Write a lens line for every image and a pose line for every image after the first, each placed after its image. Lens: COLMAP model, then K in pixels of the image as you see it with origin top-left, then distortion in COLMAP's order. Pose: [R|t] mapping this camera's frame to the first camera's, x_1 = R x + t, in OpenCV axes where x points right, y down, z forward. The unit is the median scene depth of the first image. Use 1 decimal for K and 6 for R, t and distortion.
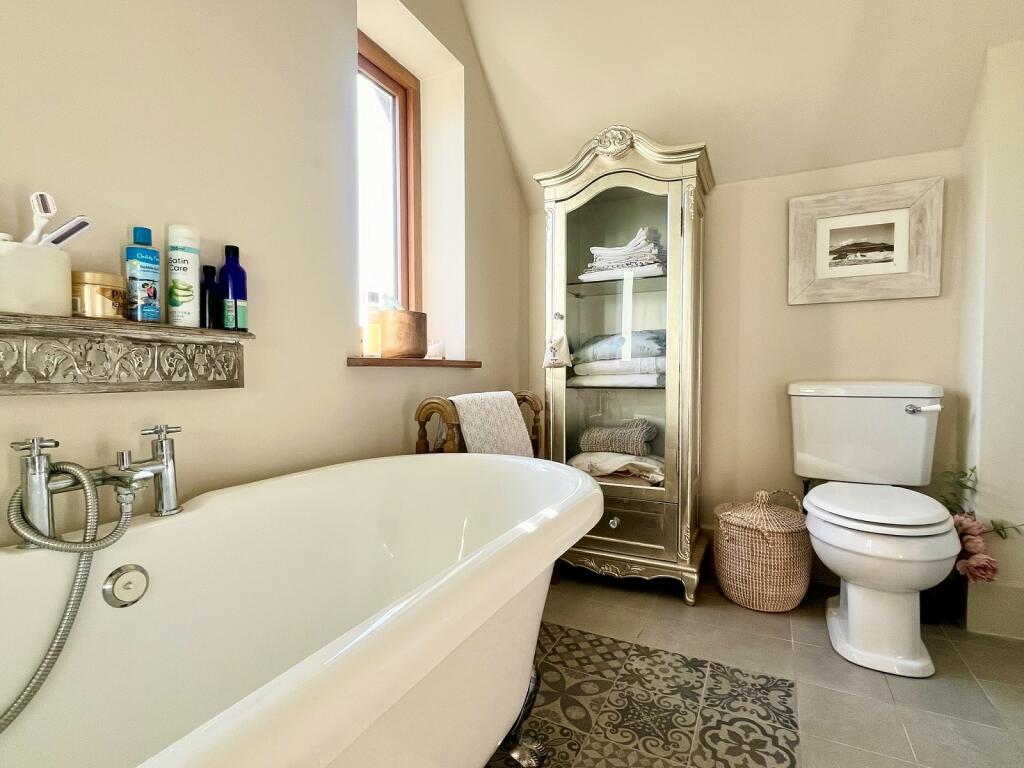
lens RADIAL K [[502.7, 0, 512.7], [0, 502.7, 389.5], [0, 0, 1]] dist [-0.001176, -0.000623]
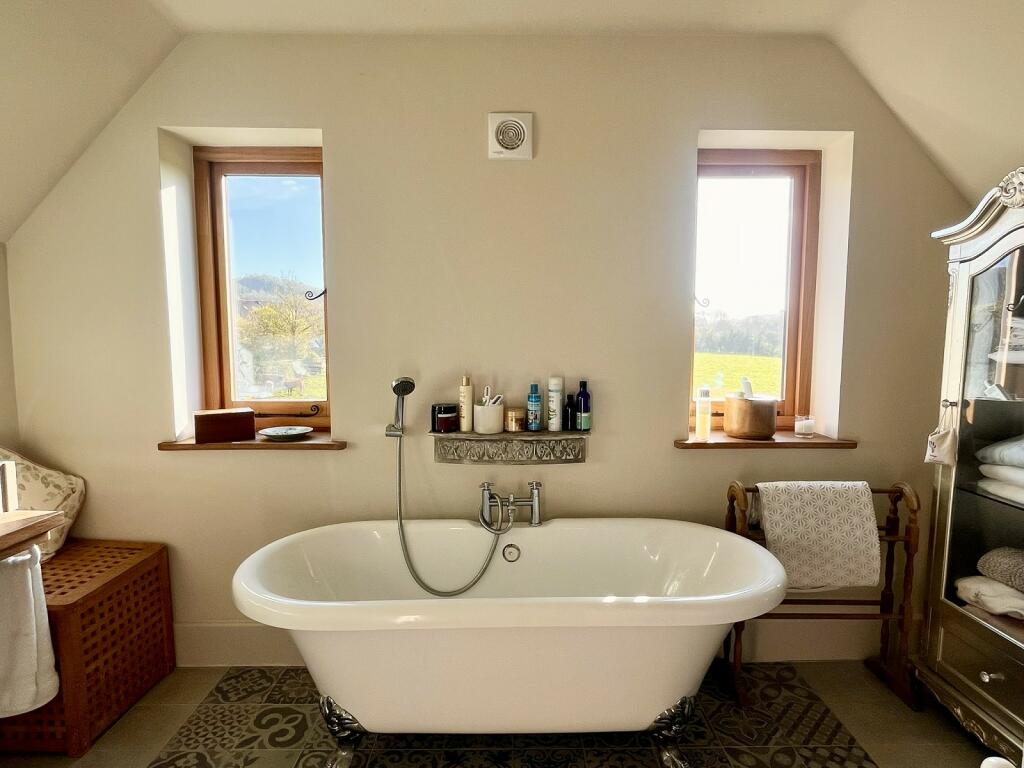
lens RADIAL K [[564.1, 0, 515.0], [0, 564.1, 387.7], [0, 0, 1]] dist [-0.006477, -0.002422]
pose [[0.456906, 0.080235, -0.885889, 1.276185], [-0.030532, 0.996751, 0.074529, -0.482335], [0.888991, -0.007005, 0.457872, -0.122182]]
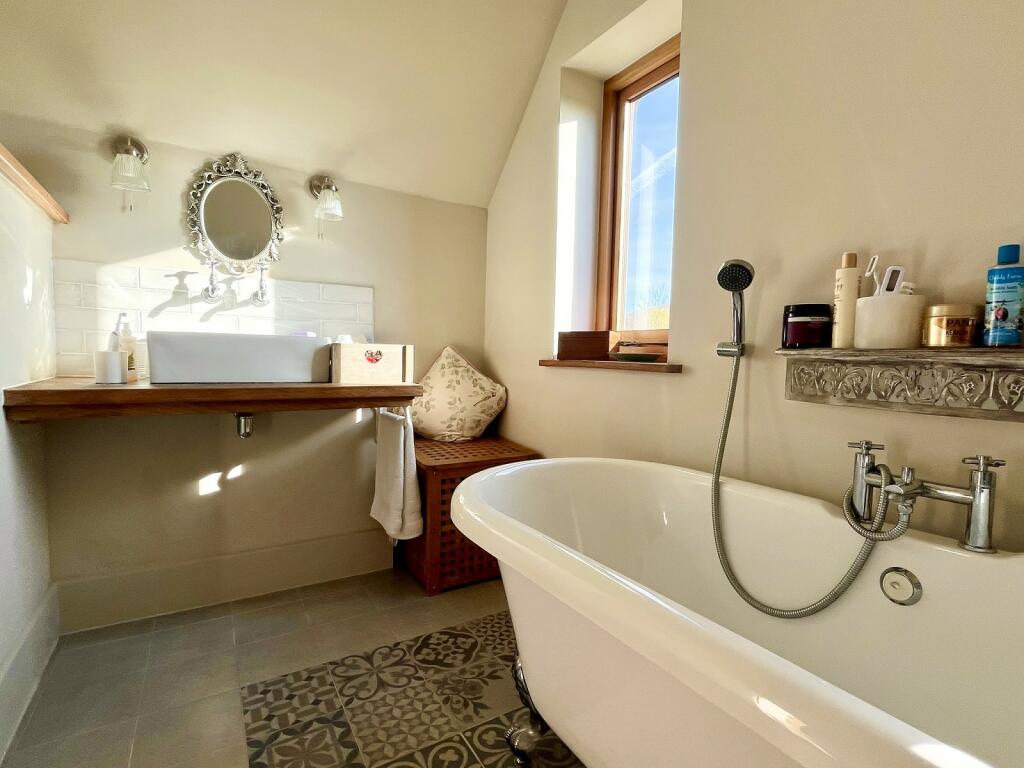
lens RADIAL K [[502.7, 0, 513.6], [0, 502.7, 384.3], [0, 0, 1]] dist [-0.001176, -0.000623]
pose [[-0.525333, 0.041193, -0.849899, 0.557688], [-0.049794, 0.995627, 0.079035, -0.093321], [0.849439, 0.083840, -0.520984, 0.733406]]
